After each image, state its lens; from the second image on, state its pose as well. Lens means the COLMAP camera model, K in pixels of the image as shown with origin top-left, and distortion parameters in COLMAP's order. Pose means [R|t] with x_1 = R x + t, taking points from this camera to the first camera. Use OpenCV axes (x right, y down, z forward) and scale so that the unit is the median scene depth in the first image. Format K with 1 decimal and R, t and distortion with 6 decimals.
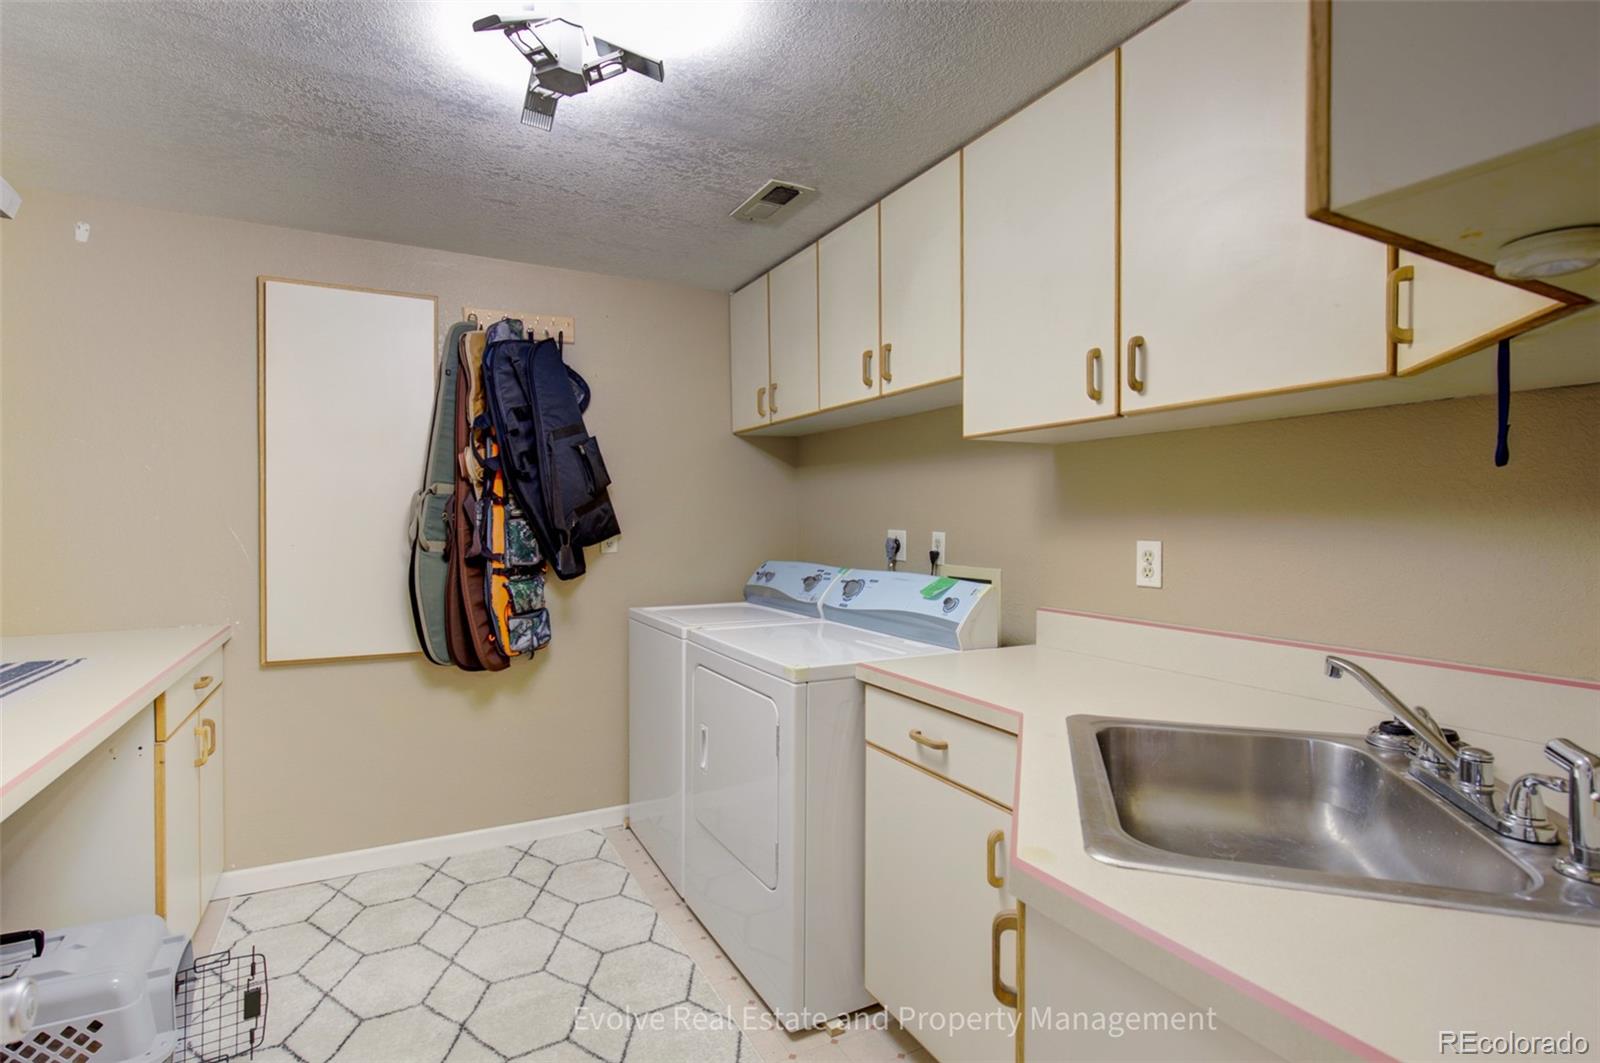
lens RADIAL K [[777.3, 0, 805.2], [0, 777.3, 529.6], [0, 0, 1]] dist [0.001683, 0.000118]
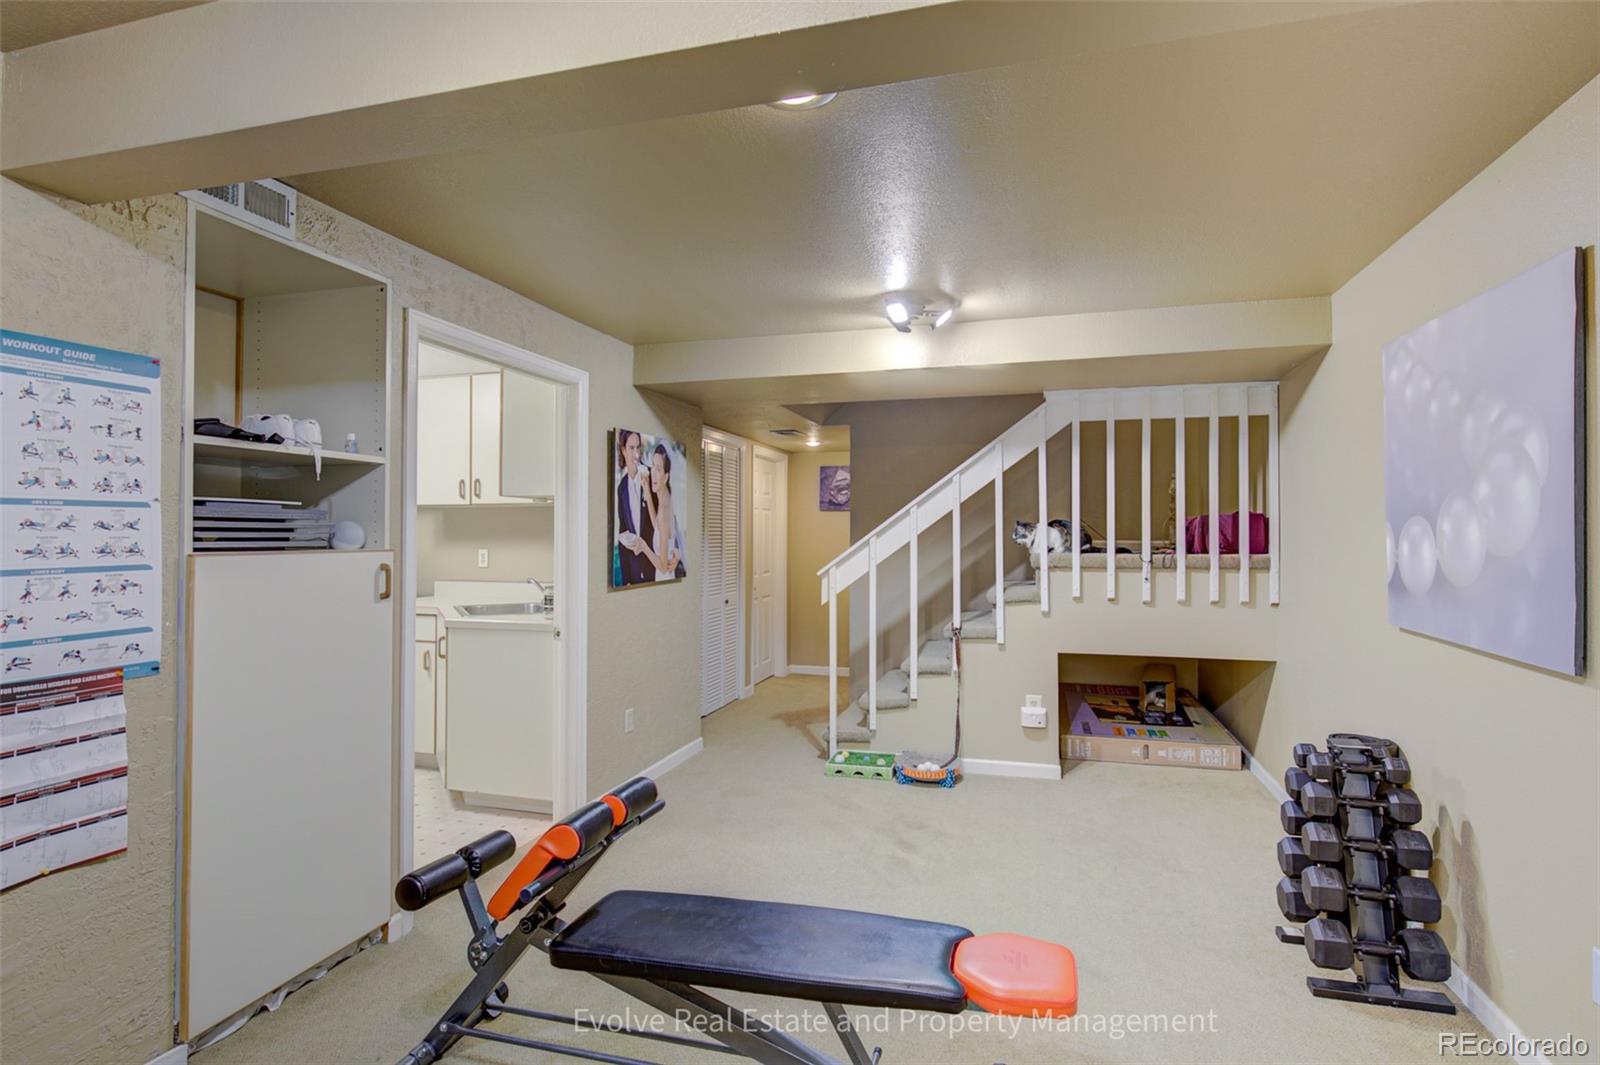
lens RADIAL K [[777.3, 0, 810.6], [0, 777.3, 530.6], [0, 0, 1]] dist [0.001683, 0.000118]
pose [[0.701505, 0.004441, 0.712651, -0.706282], [0.004997, 0.999925, -0.011150, -0.013633], [-0.712647, 0.011383, 0.701430, -1.767081]]
